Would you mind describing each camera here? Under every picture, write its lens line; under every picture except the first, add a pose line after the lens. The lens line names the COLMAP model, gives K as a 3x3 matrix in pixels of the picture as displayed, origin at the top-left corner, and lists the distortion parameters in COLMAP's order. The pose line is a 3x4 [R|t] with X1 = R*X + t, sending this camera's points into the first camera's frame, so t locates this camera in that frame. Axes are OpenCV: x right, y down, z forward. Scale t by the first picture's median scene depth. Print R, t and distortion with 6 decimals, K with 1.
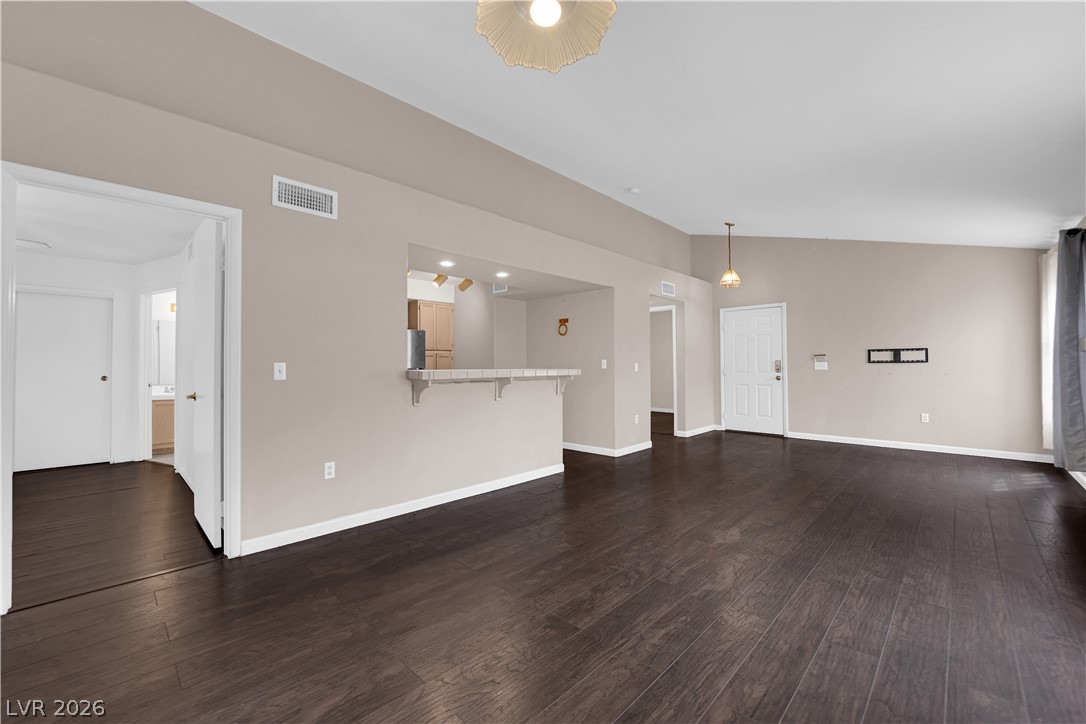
lens RADIAL K [[435.8, 0, 541.9], [0, 435.8, 357.3], [0, 0, 1]] dist [-0.007225, -0.004593]
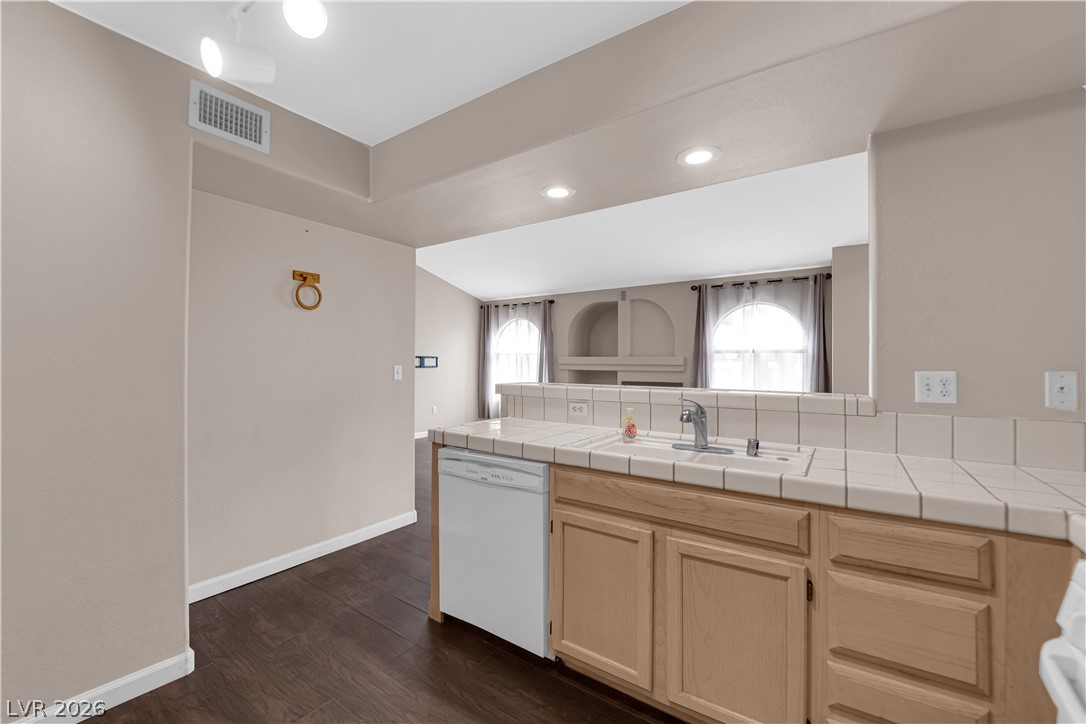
lens RADIAL K [[435.8, 0, 541.4], [0, 435.8, 360.2], [0, 0, 1]] dist [-0.007225, -0.004593]
pose [[-0.166087, 0.012433, 0.986033, -0.440528], [-0.026822, 0.999494, -0.017120, 0.003826], [-0.985746, -0.029291, -0.165670, 0.865725]]
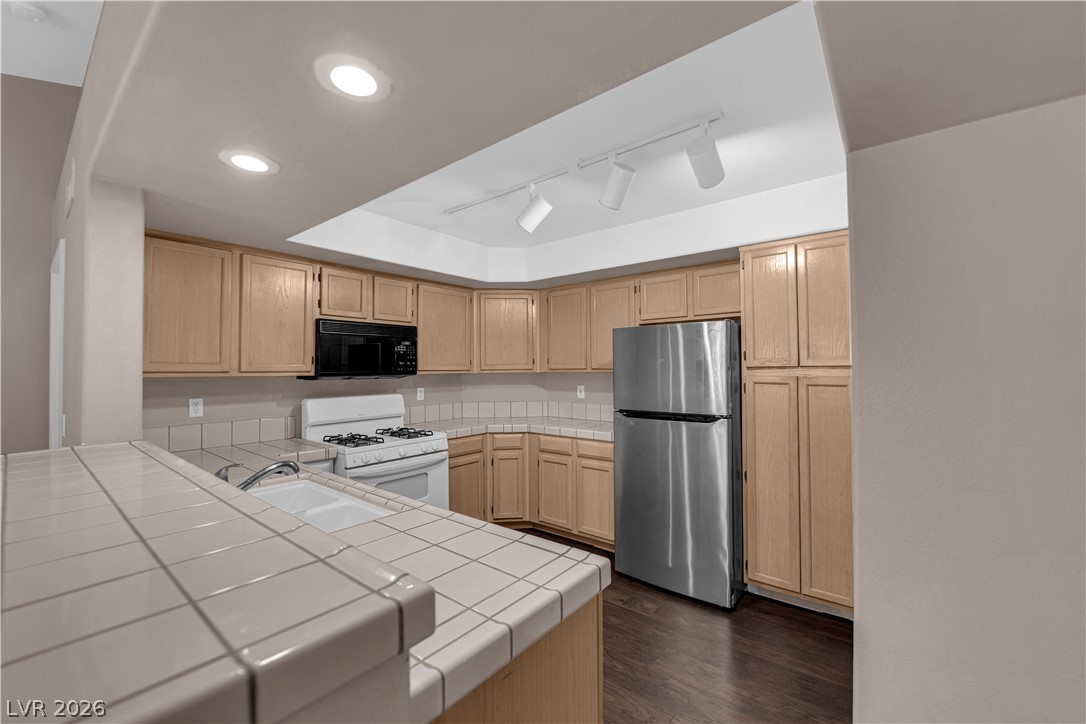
lens RADIAL K [[435.8, 0, 540.0], [0, 435.8, 361.3], [0, 0, 1]] dist [-0.007225, -0.004593]
pose [[0.087346, -0.009800, -0.996130, 0.121835], [0.024094, 0.999680, -0.007722, -0.026926], [0.995887, -0.023326, 0.087555, 0.853337]]
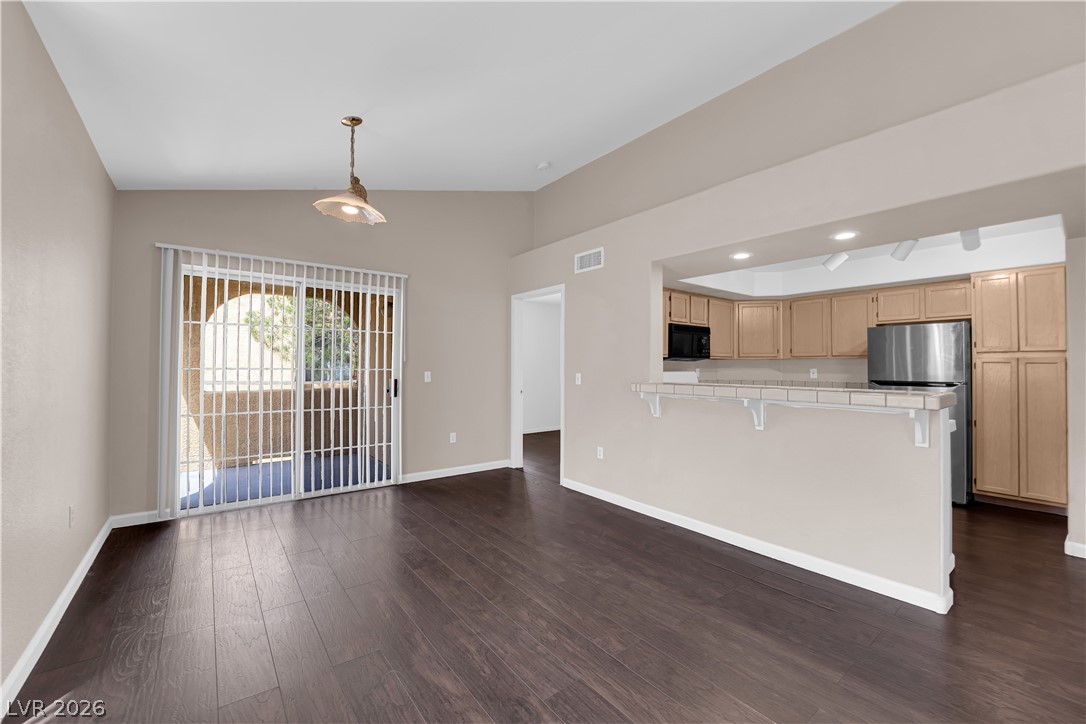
lens RADIAL K [[435.8, 0, 545.4], [0, 435.8, 361.6], [0, 0, 1]] dist [-0.007225, -0.004593]
pose [[-0.134917, -0.004383, -0.990847, 0.458960], [0.015923, 0.999851, -0.006591, -0.010639], [0.990729, -0.016667, -0.134827, 0.521526]]
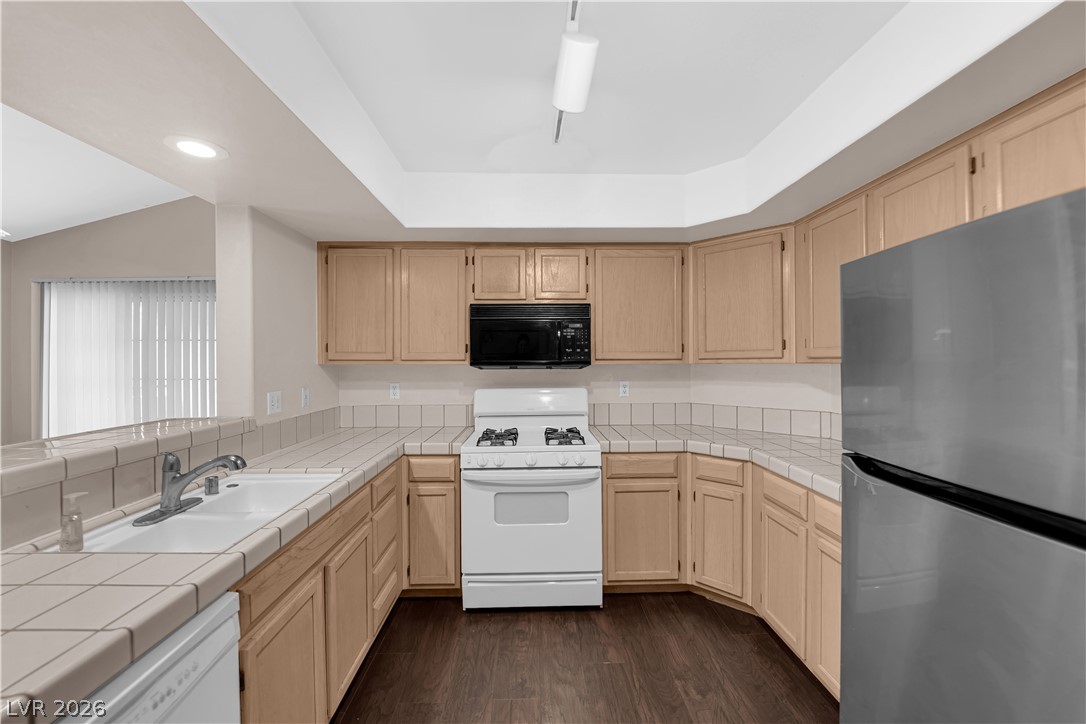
lens RADIAL K [[435.8, 0, 541.4], [0, 435.8, 359.9], [0, 0, 1]] dist [-0.007225, -0.004593]
pose [[-0.699120, 0.011876, -0.714906, -0.109425], [0.023471, 0.999704, -0.006347, -0.020618], [0.714619, -0.021217, -0.699192, 1.027772]]
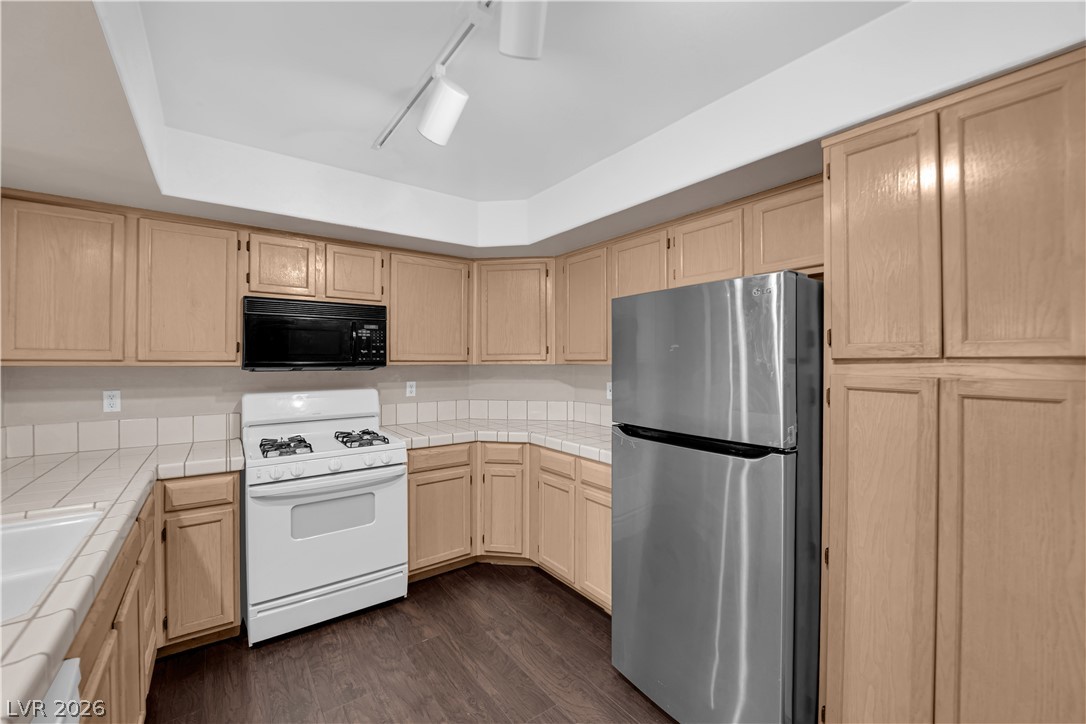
lens RADIAL K [[435.8, 0, 540.8], [0, 435.8, 360.7], [0, 0, 1]] dist [-0.007225, -0.004593]
pose [[-0.164913, 0.008837, -0.986268, -0.039030], [0.018316, 0.999815, 0.005895, -0.022704], [0.986138, -0.017092, -0.165045, 0.983663]]
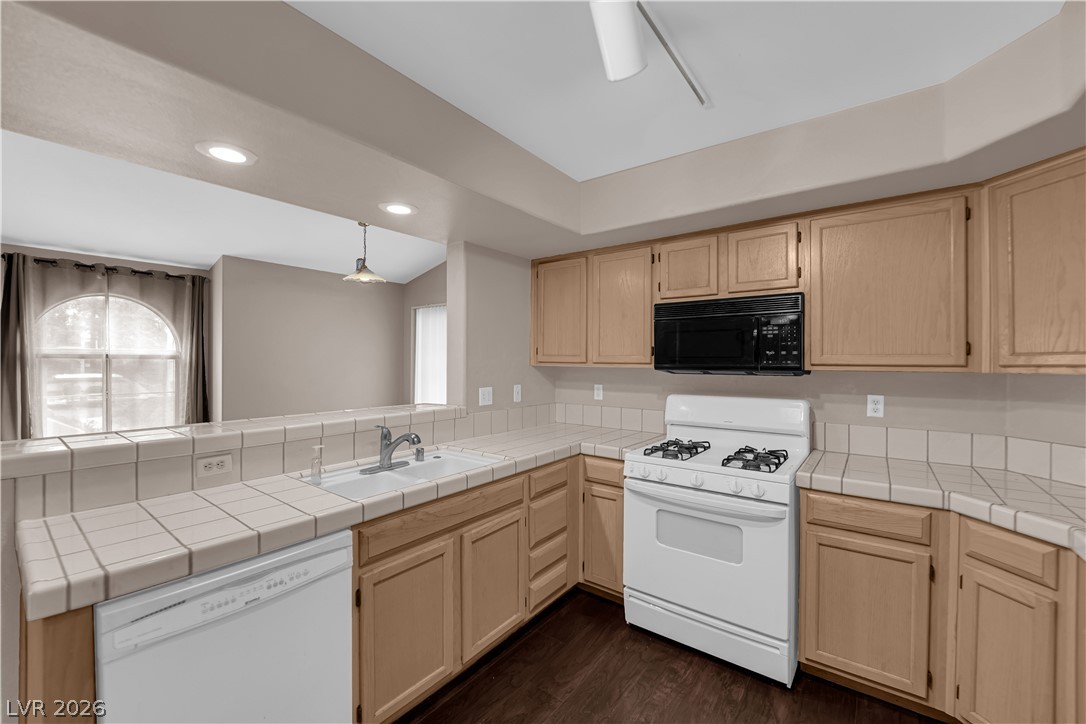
lens RADIAL K [[435.8, 0, 542.3], [0, 435.8, 360.9], [0, 0, 1]] dist [-0.007225, -0.004593]
pose [[-0.992882, 0.003143, -0.119064, -0.225041], [0.005298, 0.999828, -0.017792, -0.020659], [0.118987, -0.018296, -0.992727, 1.070068]]
